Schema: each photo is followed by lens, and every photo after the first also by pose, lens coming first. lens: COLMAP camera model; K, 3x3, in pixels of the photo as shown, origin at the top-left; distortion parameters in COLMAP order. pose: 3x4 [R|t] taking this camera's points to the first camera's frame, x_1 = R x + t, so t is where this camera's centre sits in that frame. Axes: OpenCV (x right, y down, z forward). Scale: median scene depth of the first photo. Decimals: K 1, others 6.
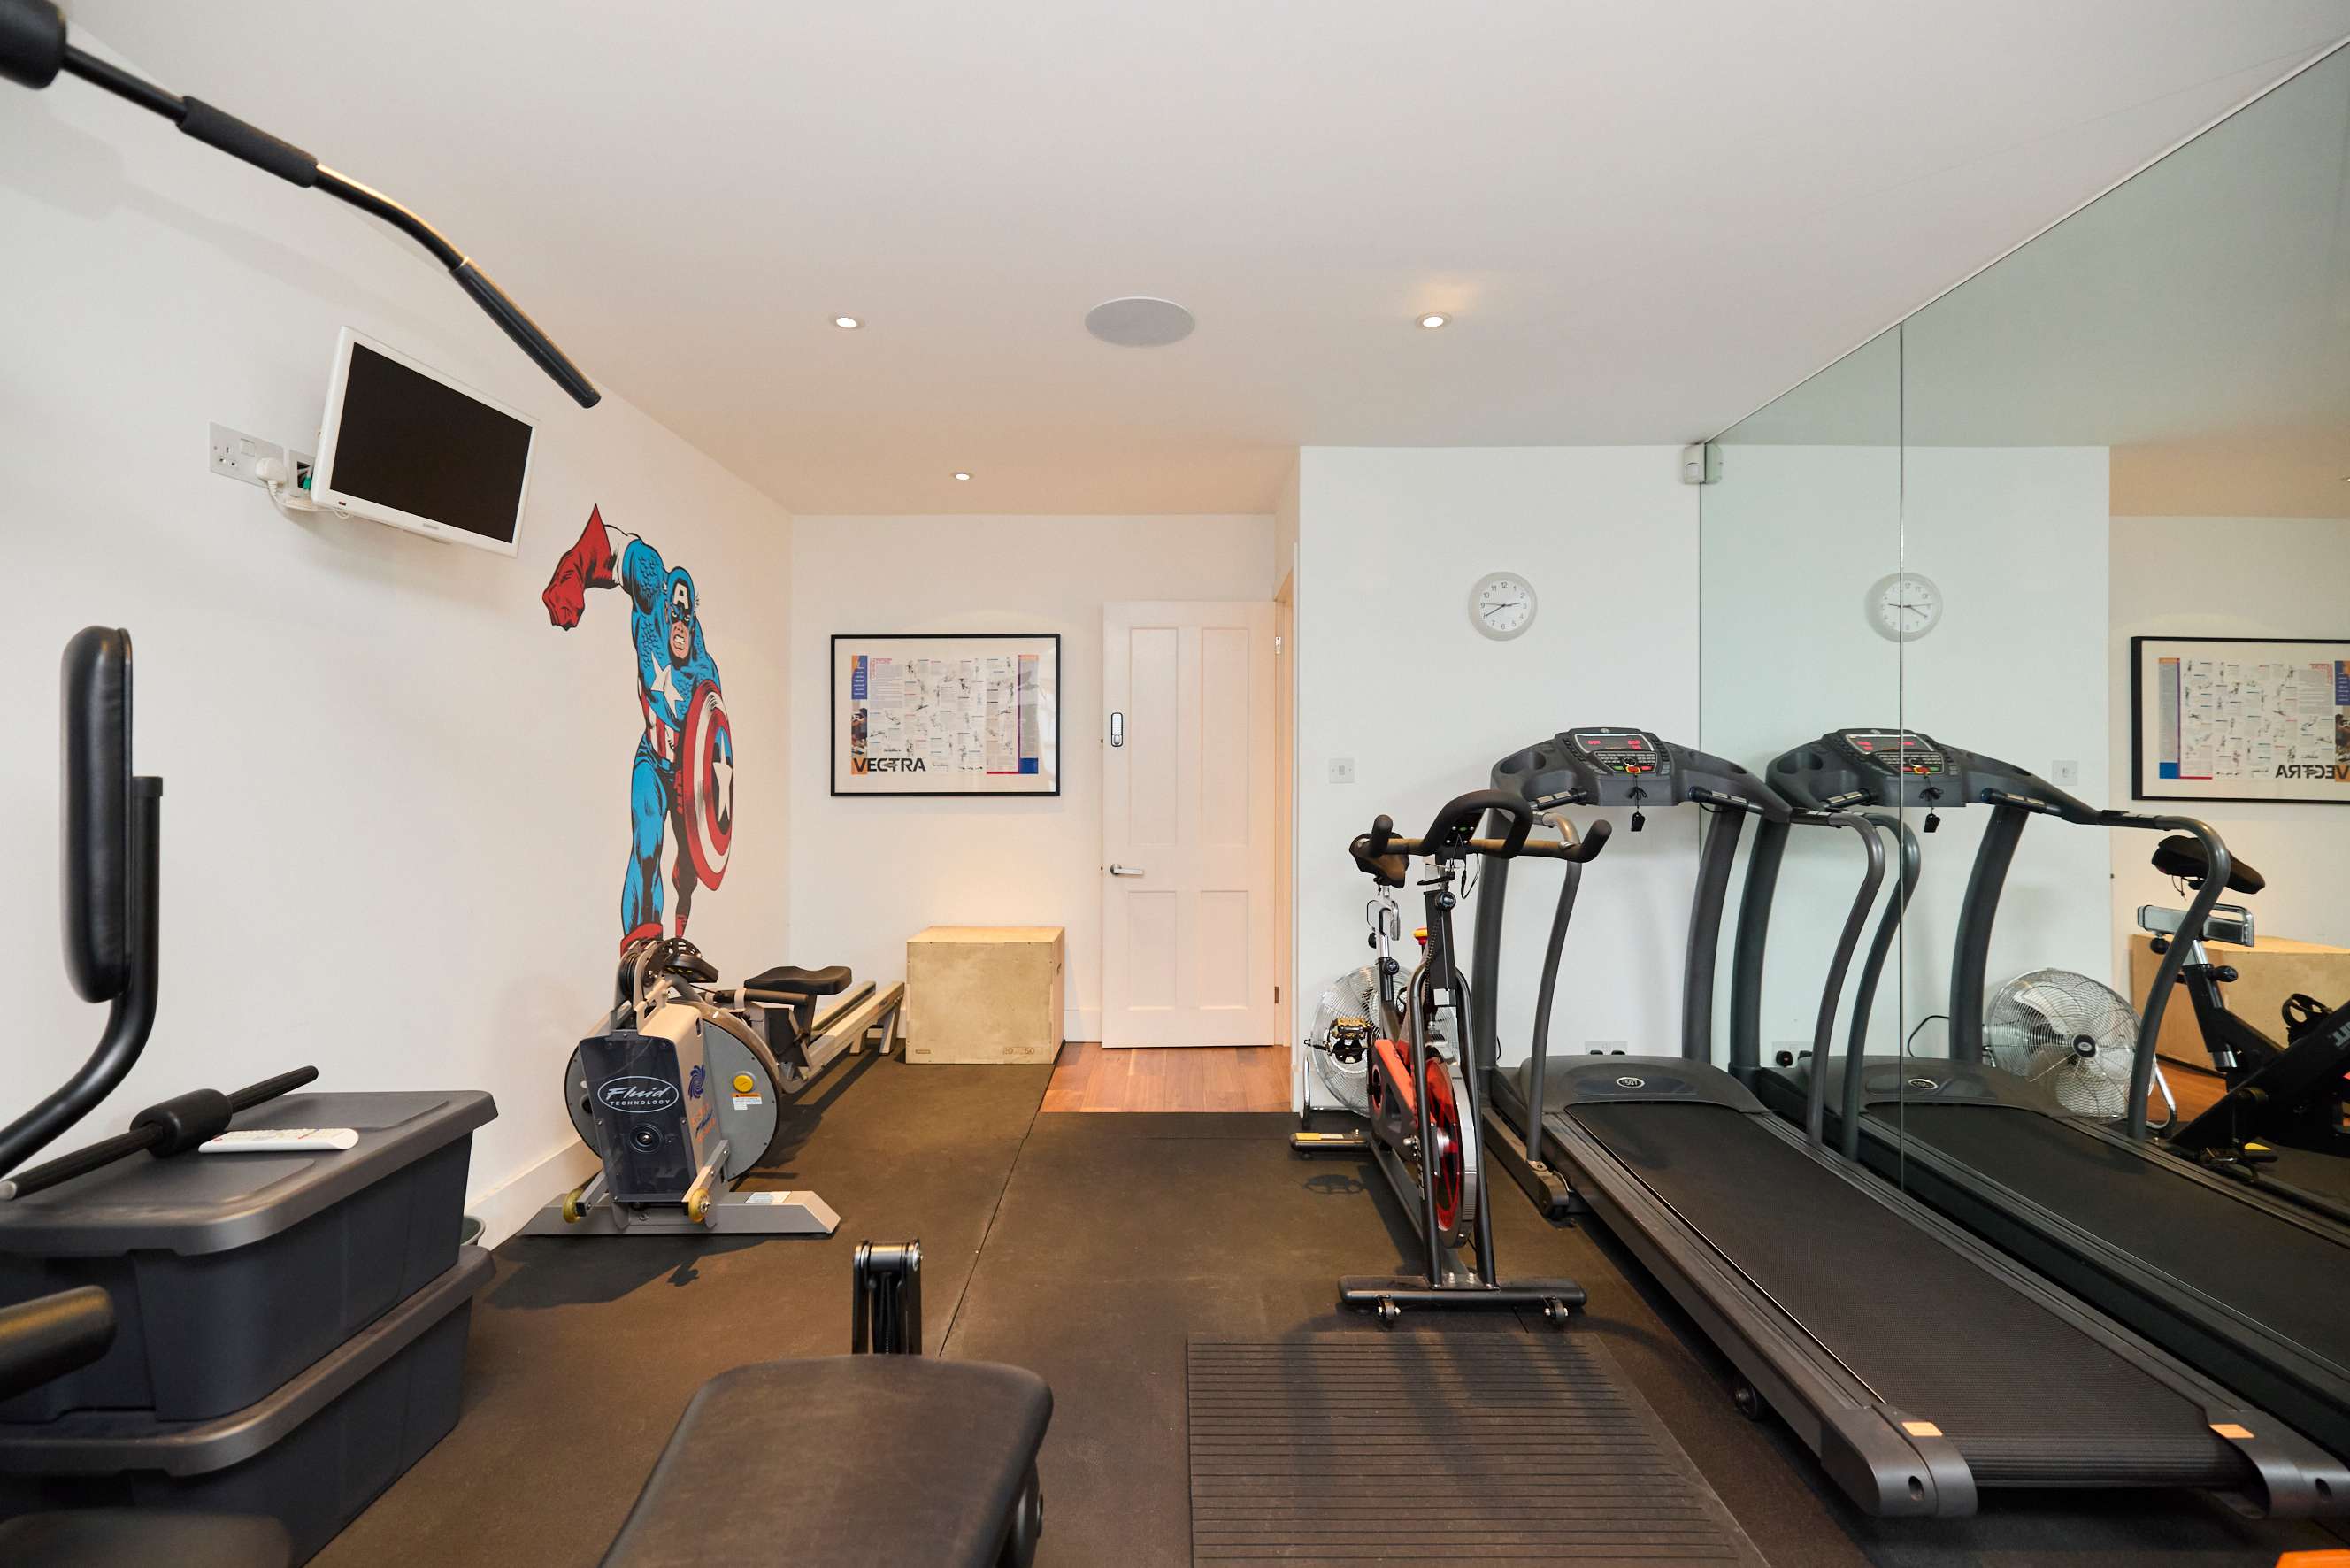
lens RADIAL K [[1009.1, 0, 1141.0], [0, 1009.1, 762.9], [0, 0, 1]] dist [0.000753, -0.000065]
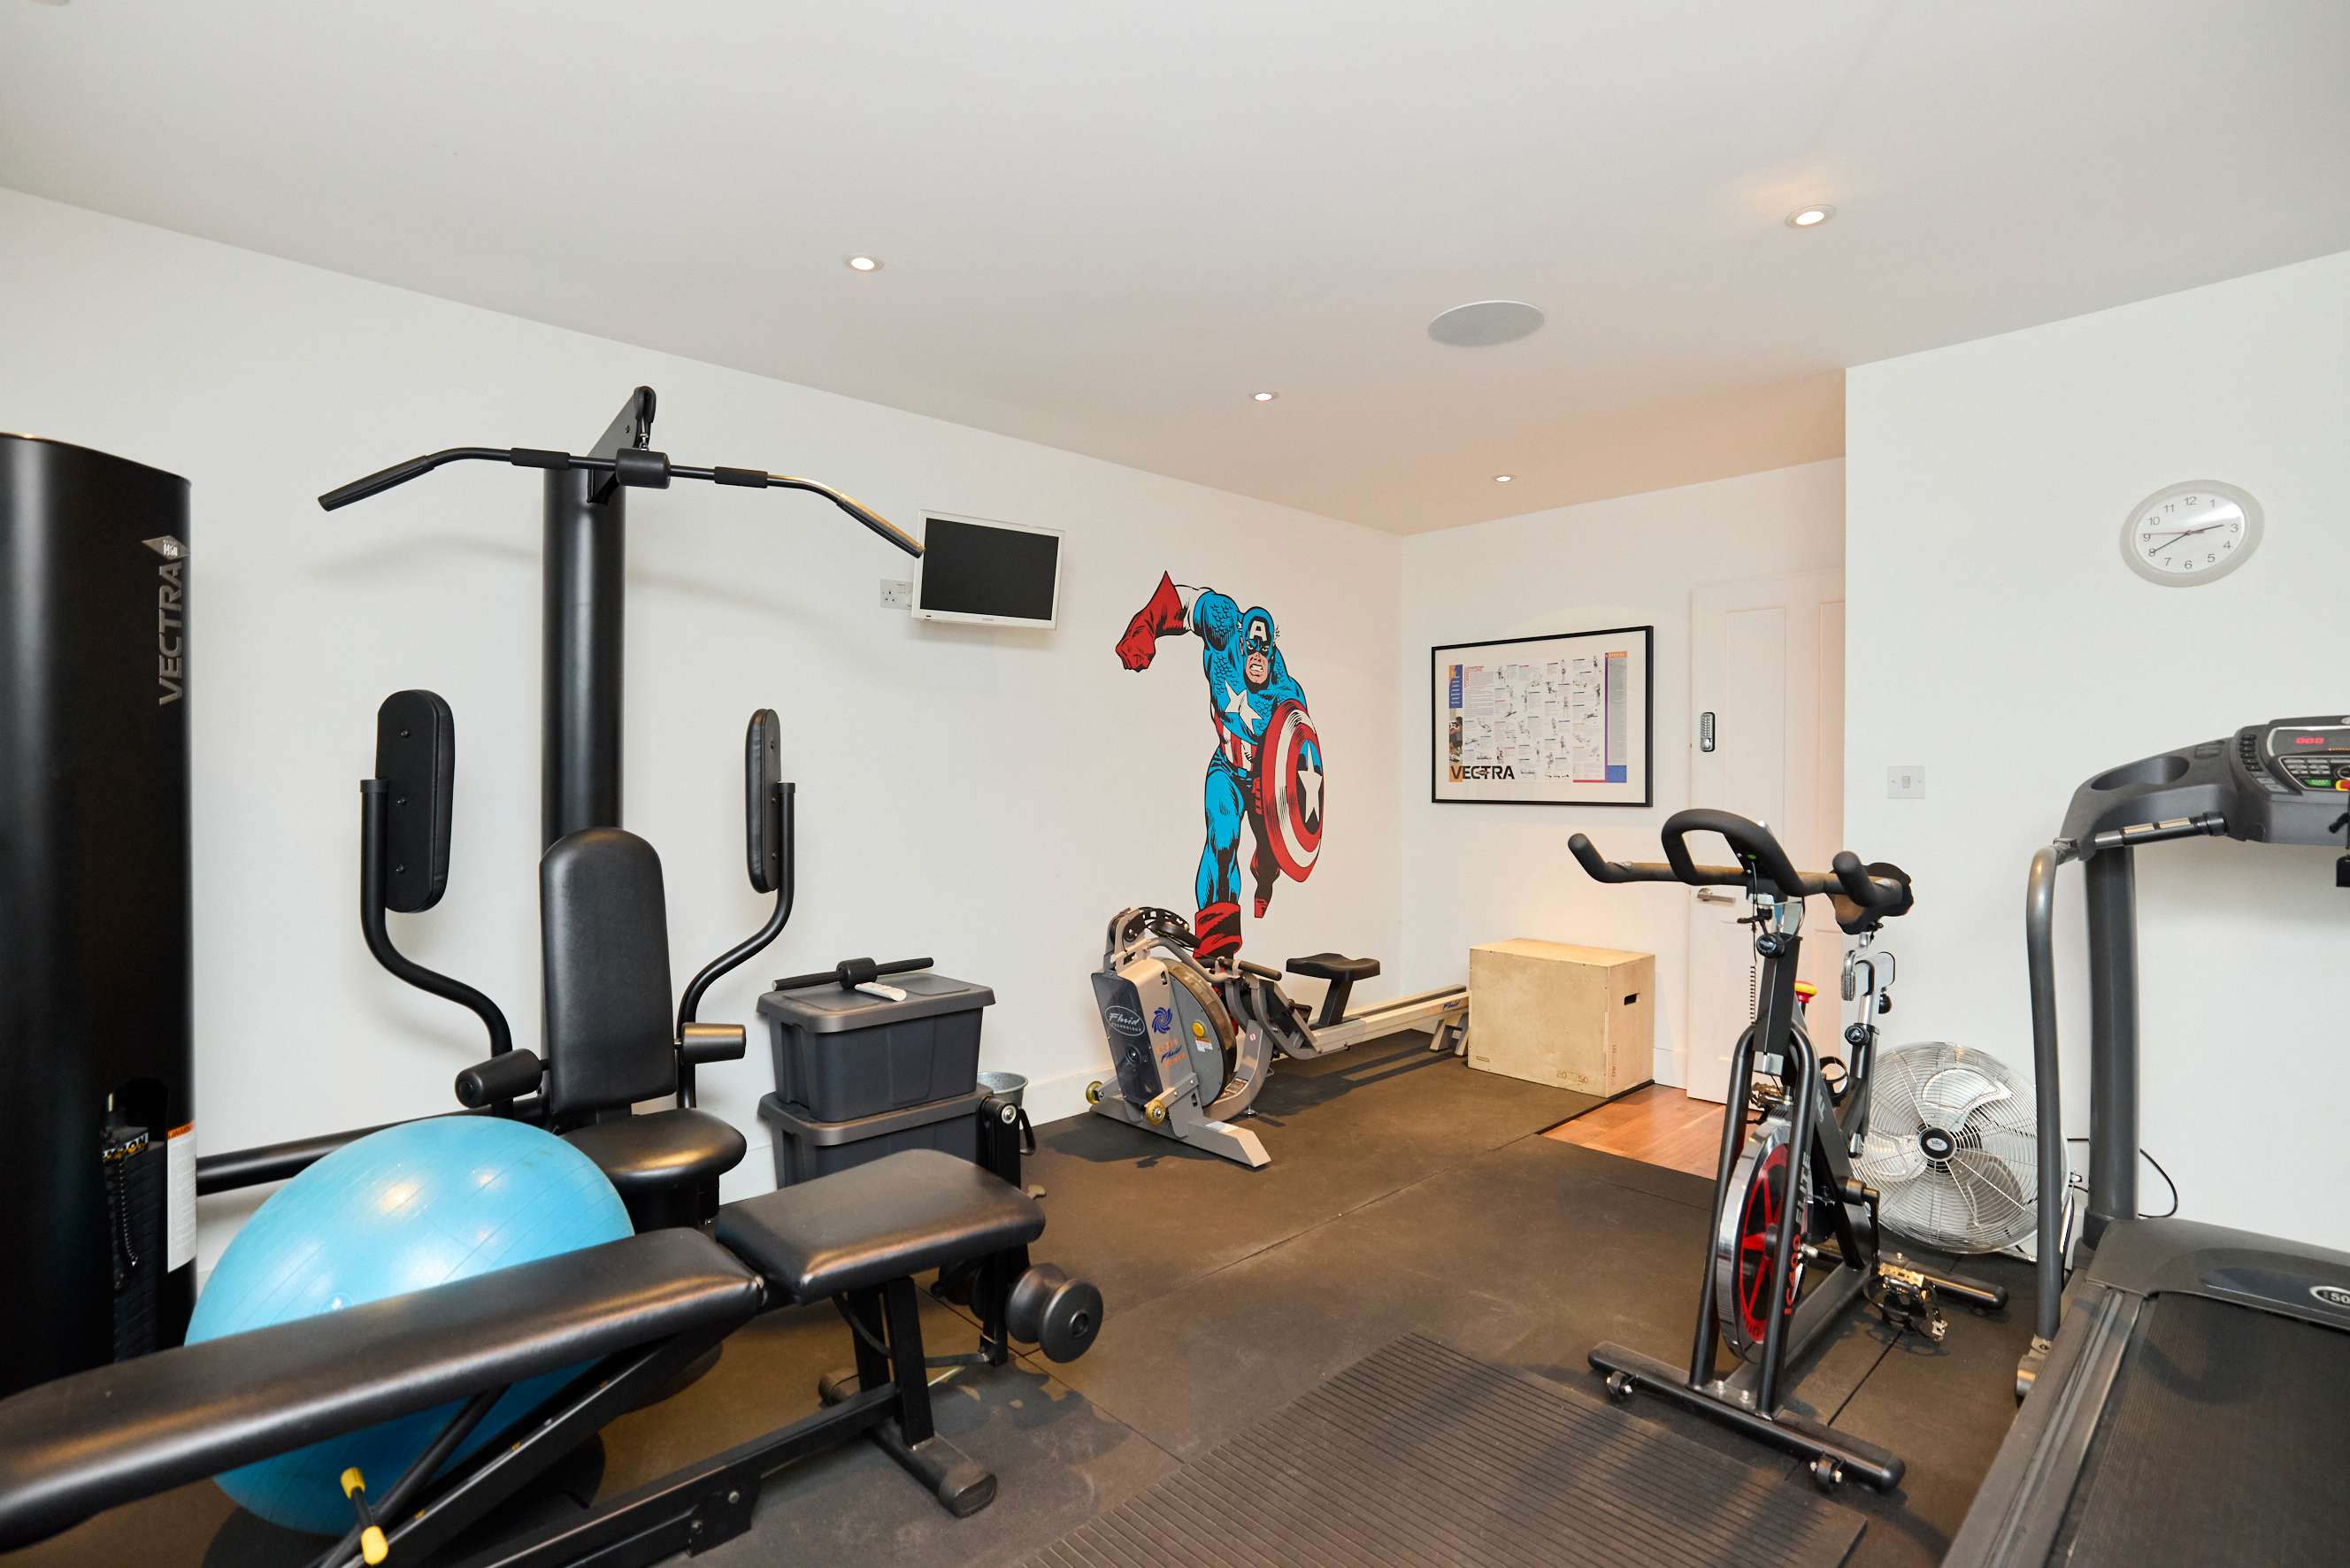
lens RADIAL K [[1116.4, 0, 1175.0], [0, 1116.4, 784.0], [0, 0, 1]] dist [-0.042590, 0.023641]
pose [[0.680929, 0.008956, -0.732295, 0.454446], [0.003302, 0.999877, 0.015300, -0.005812], [0.732342, -0.012836, 0.680816, 0.033480]]
